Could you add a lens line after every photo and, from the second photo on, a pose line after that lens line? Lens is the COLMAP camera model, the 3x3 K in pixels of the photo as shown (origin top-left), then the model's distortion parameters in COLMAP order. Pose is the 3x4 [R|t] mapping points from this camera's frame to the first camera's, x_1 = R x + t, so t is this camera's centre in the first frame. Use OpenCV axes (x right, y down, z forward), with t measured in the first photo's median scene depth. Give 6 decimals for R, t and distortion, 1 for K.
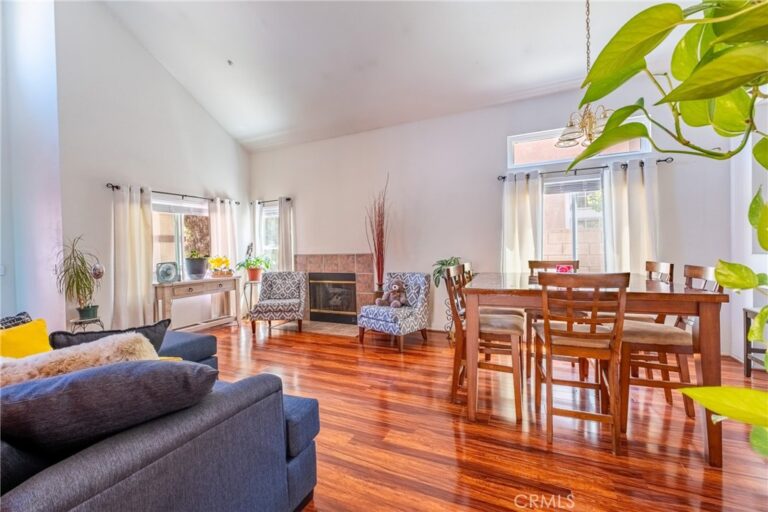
lens RADIAL K [[332.8, 0, 384.1], [0, 332.8, 255.3], [0, 0, 1]] dist [-0.000140, -0.000024]
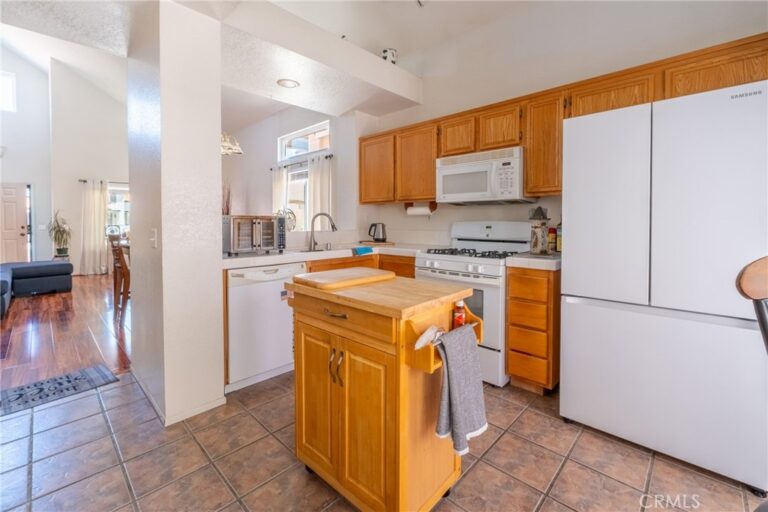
lens RADIAL K [[332.8, 0, 378.7], [0, 332.8, 226.3], [0, 0, 1]] dist [-0.000140, -0.000024]
pose [[0.946763, 0.023068, -0.321104, 1.216793], [-0.018474, 0.999679, 0.017347, -0.026876], [0.321401, -0.010491, 0.946885, -0.160989]]
